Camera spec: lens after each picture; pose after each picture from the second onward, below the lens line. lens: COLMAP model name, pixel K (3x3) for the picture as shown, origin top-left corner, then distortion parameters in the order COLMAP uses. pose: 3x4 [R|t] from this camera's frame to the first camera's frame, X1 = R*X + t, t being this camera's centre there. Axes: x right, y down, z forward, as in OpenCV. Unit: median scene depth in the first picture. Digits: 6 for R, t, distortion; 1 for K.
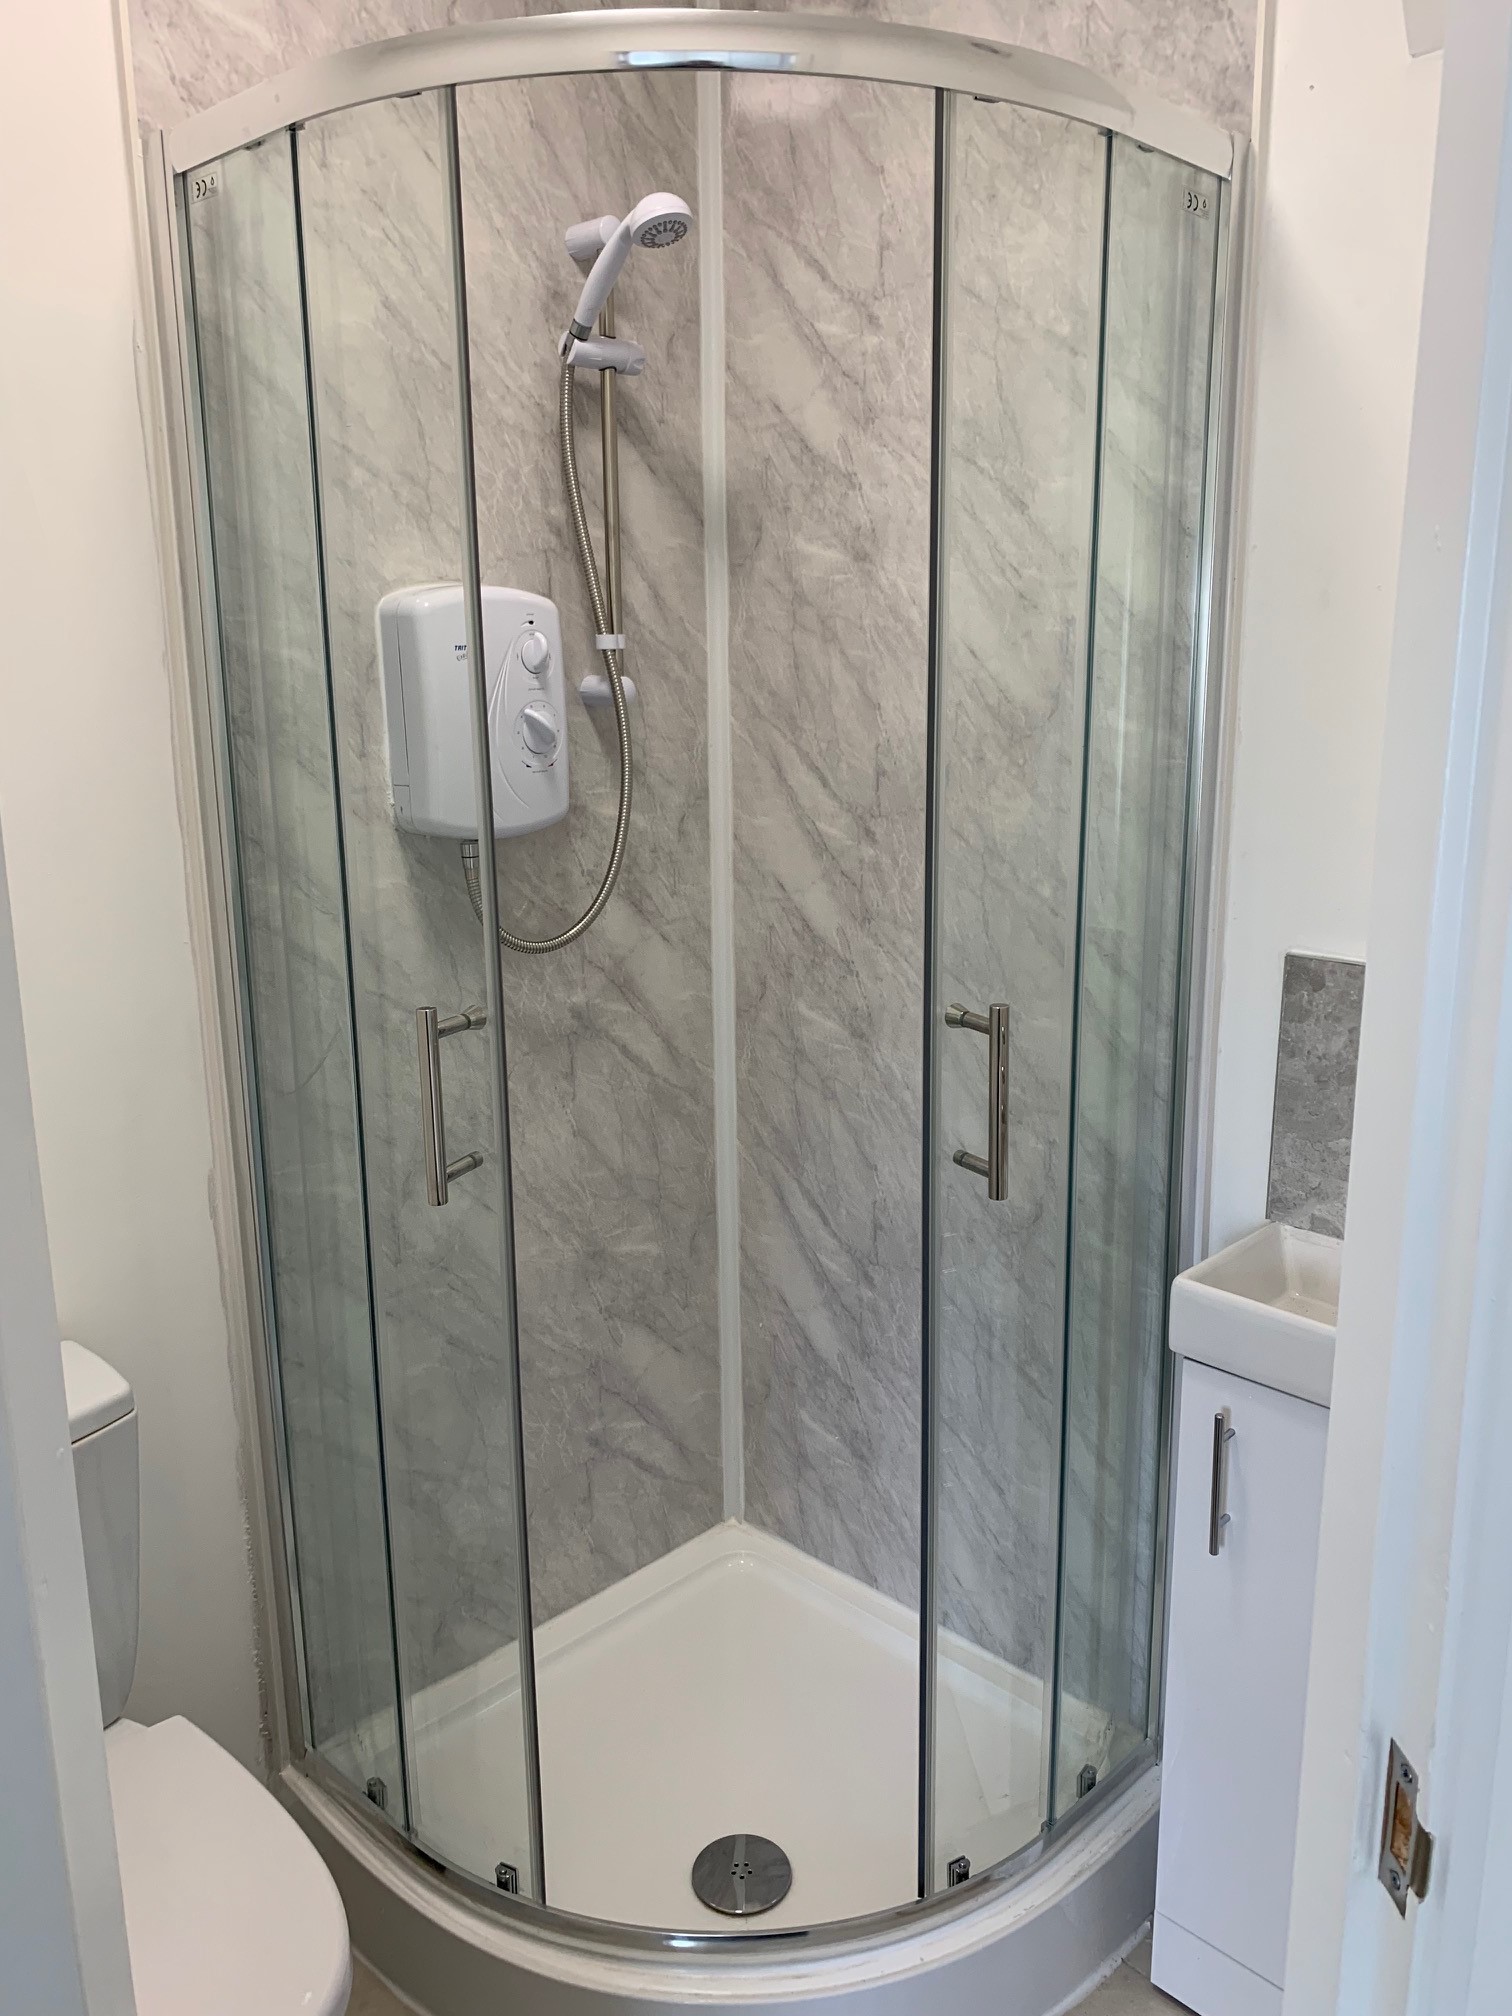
lens RADIAL K [[1521.8, 0, 764.1], [0, 1521.8, 1016.6], [0, 0, 1]] dist [0.025162, -0.036165]
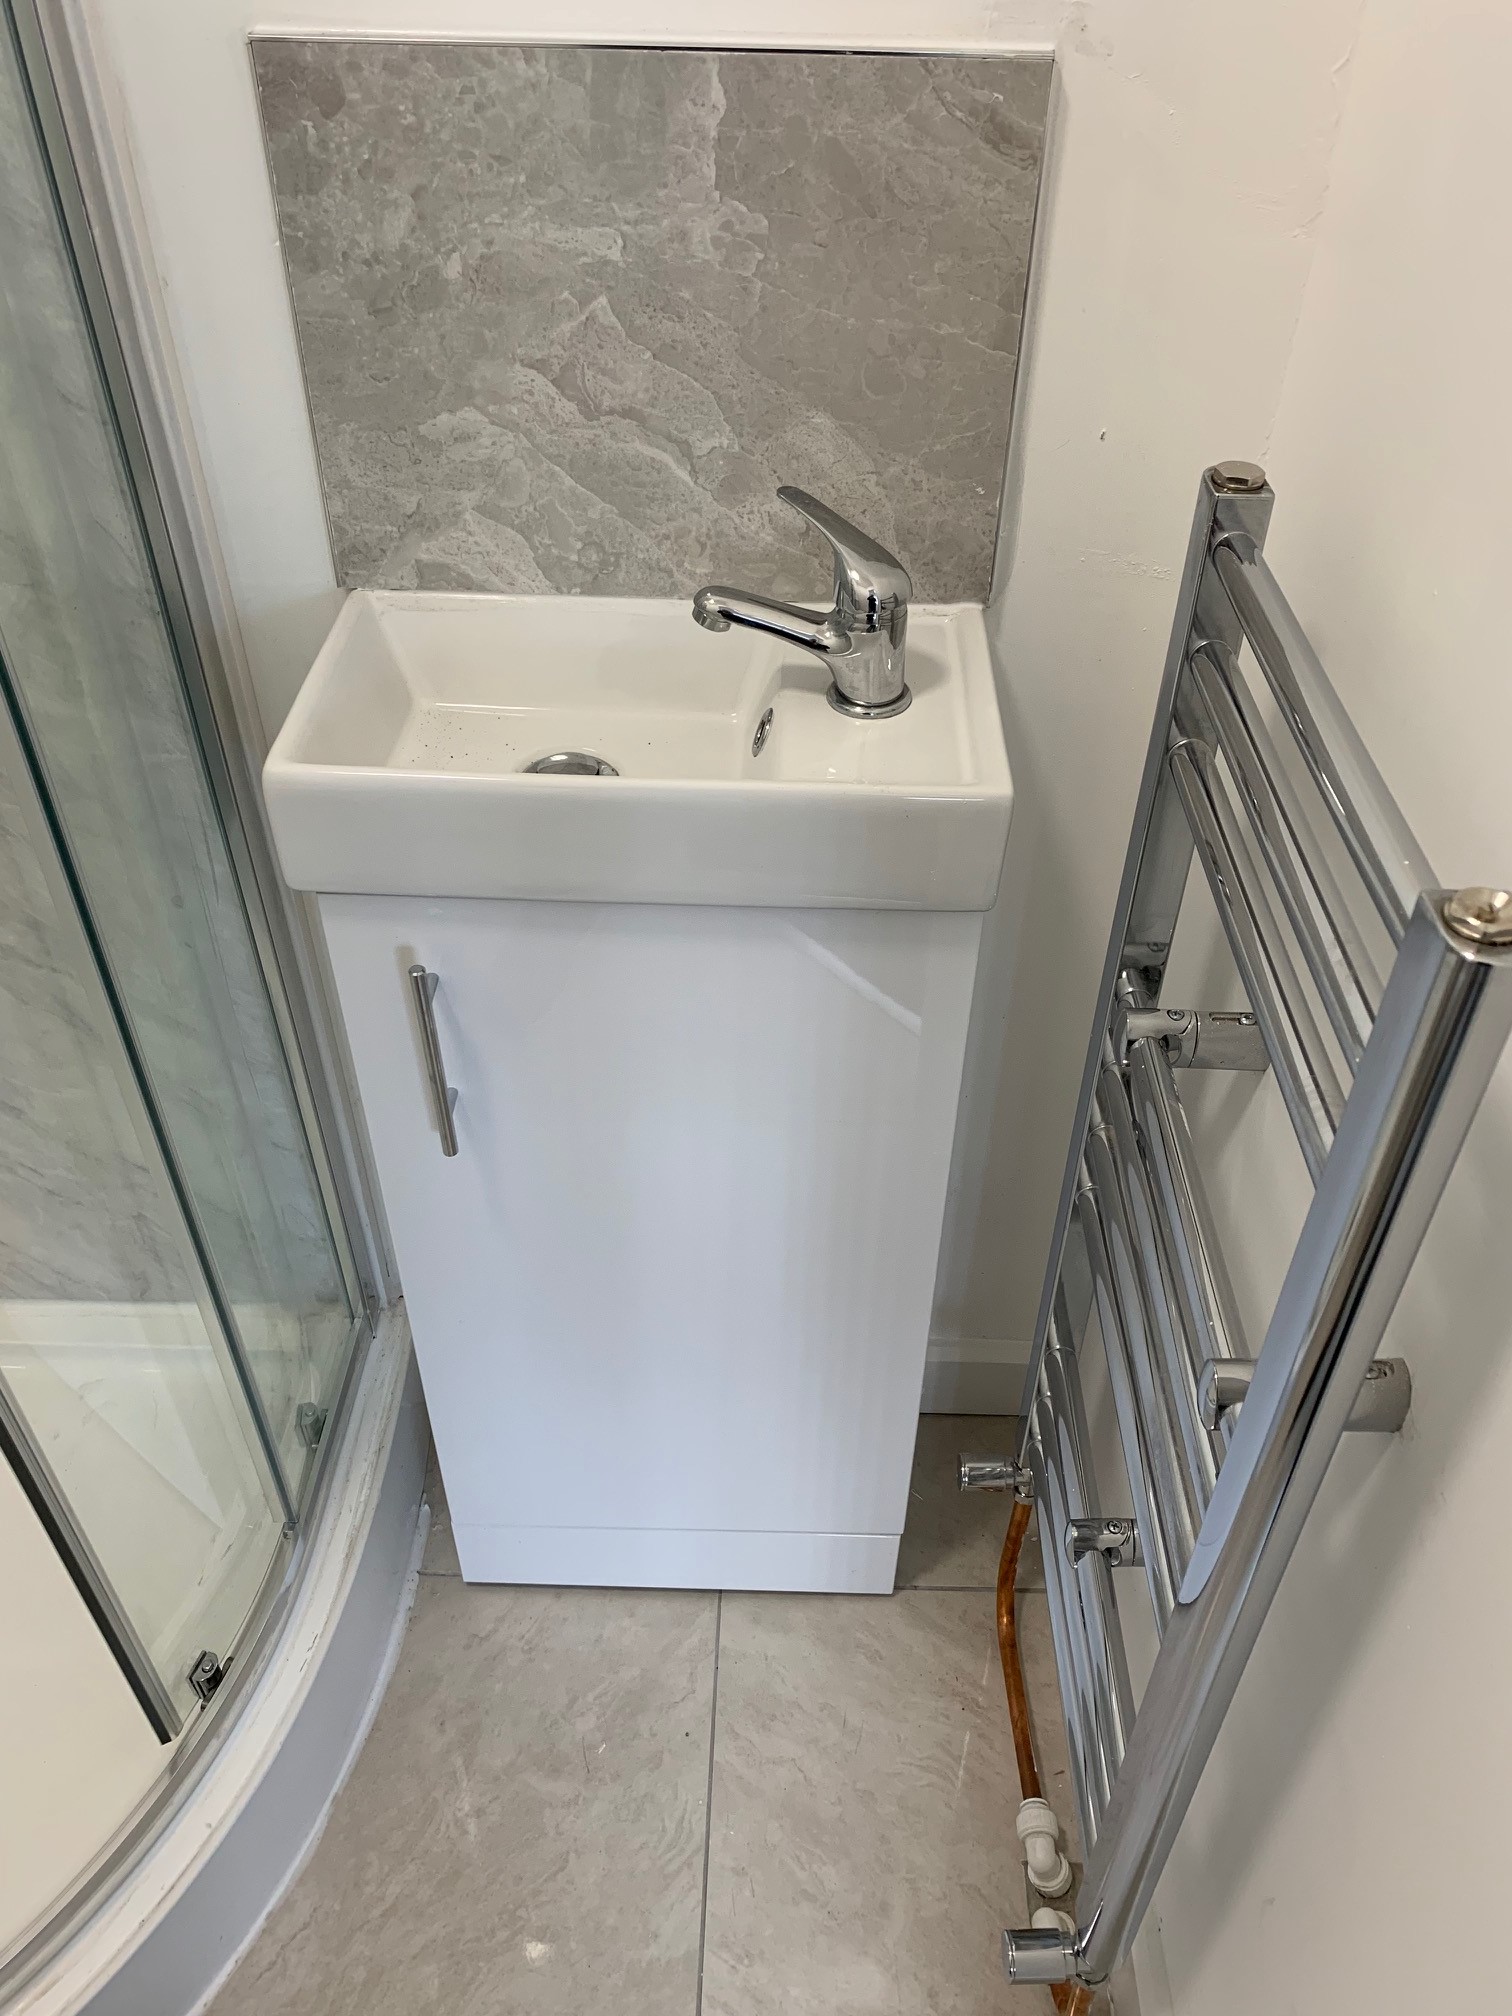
lens RADIAL K [[1521.8, 0, 726.9], [0, 1521.8, 973.8], [0, 0, 1]] dist [0.025162, -0.036165]
pose [[0.735774, -0.425348, 0.526988, 0.075232], [0.145374, 0.859214, 0.490528, -0.002252], [-0.661440, -0.284308, 0.694022, 0.478501]]
